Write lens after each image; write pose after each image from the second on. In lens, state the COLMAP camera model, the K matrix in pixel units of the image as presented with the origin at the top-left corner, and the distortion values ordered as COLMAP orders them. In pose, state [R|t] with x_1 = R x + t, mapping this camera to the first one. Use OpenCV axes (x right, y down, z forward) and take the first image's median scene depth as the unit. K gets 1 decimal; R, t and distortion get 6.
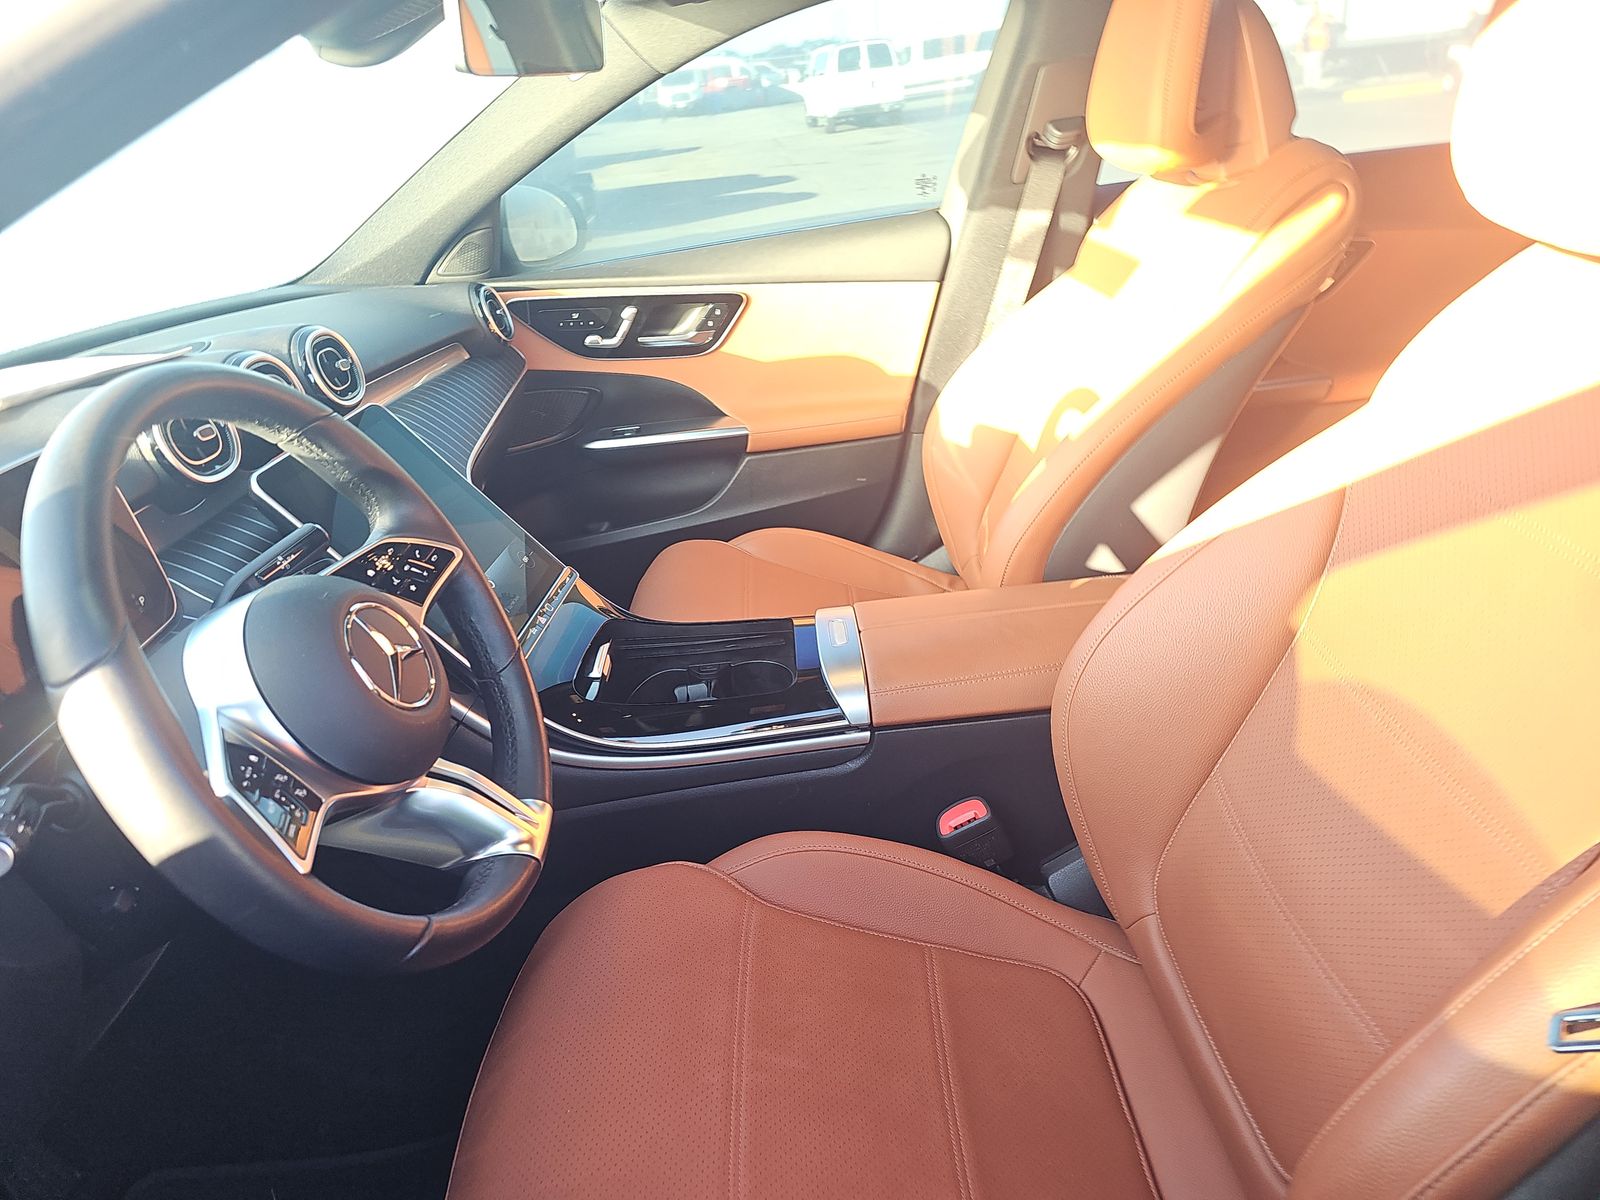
lens RADIAL K [[1080.5, 0, 800.0], [0, 1080.5, 600.0], [0, 0, 1]] dist [0.046310, -0.045622]
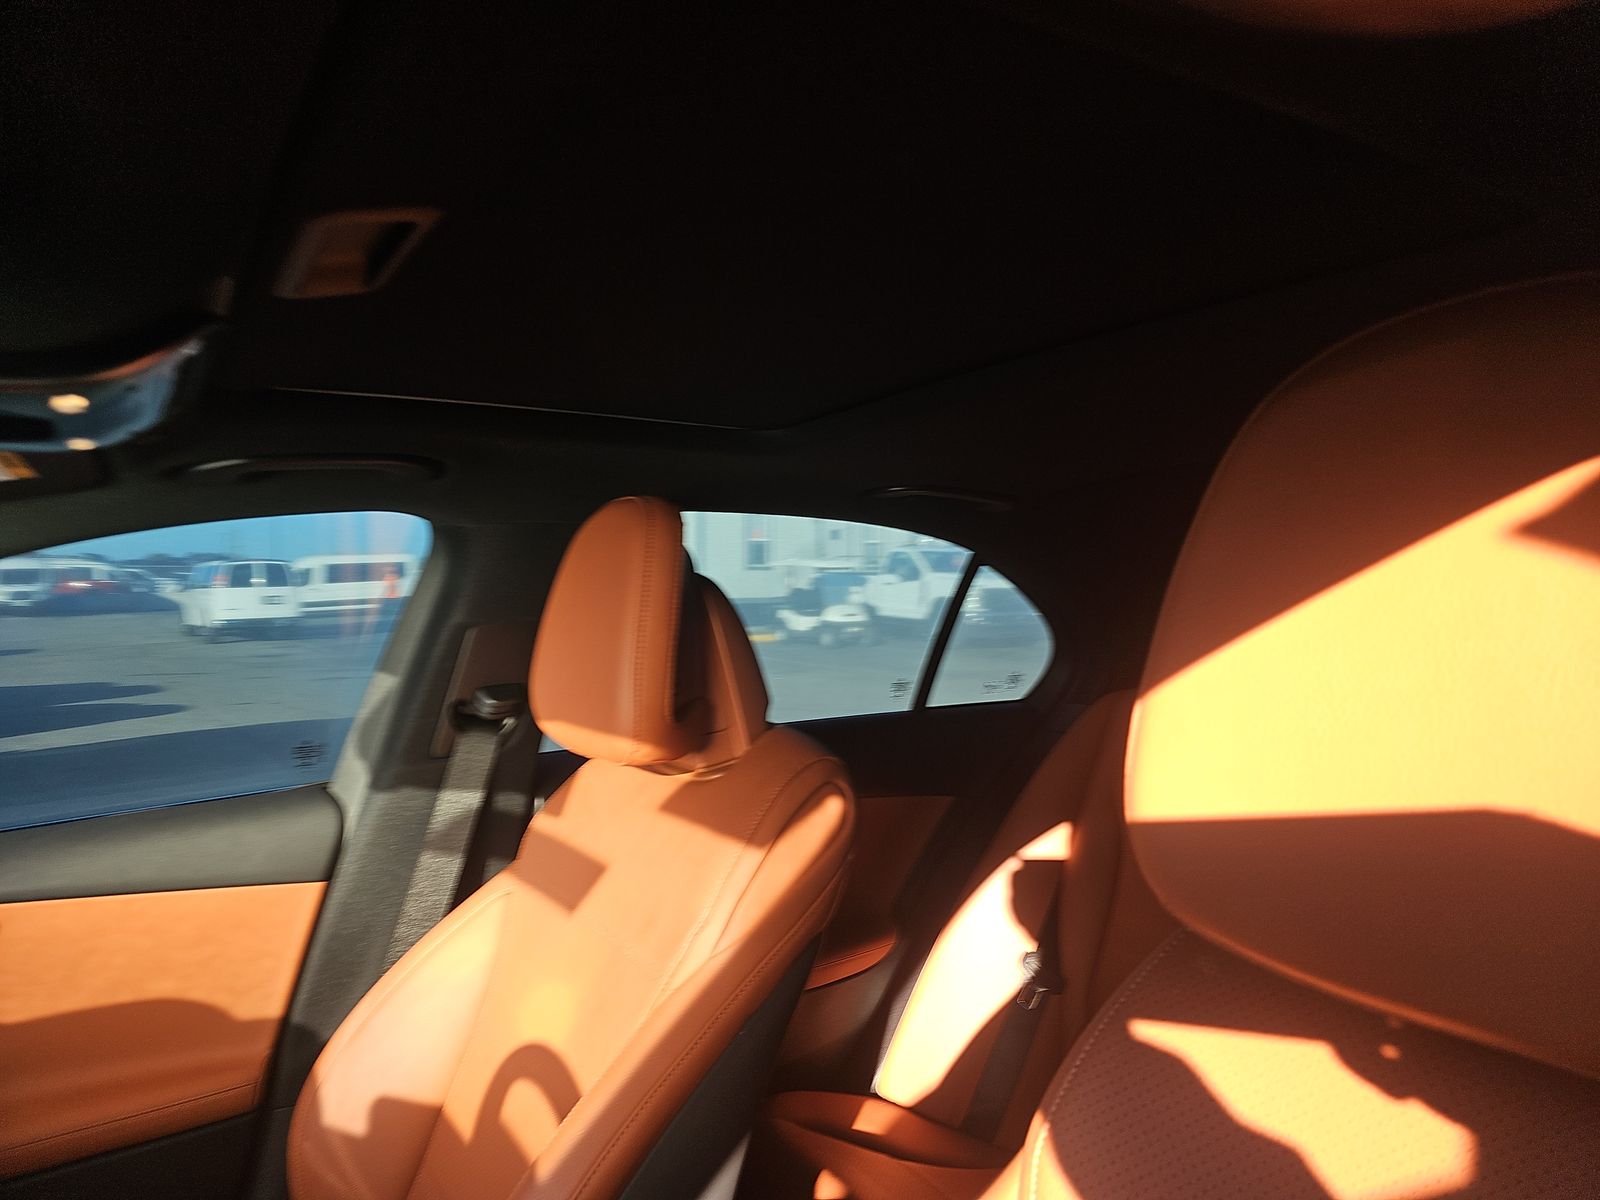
lens RADIAL K [[1080.5, 0, 800.0], [0, 1080.5, 600.0], [0, 0, 1]] dist [0.046310, -0.045622]
pose [[0.868852, 0.077364, 0.488989, 0.036604], [0.145219, 0.904440, -0.401123, -0.134501], [-0.473294, 0.419527, 0.774590, 0.229871]]
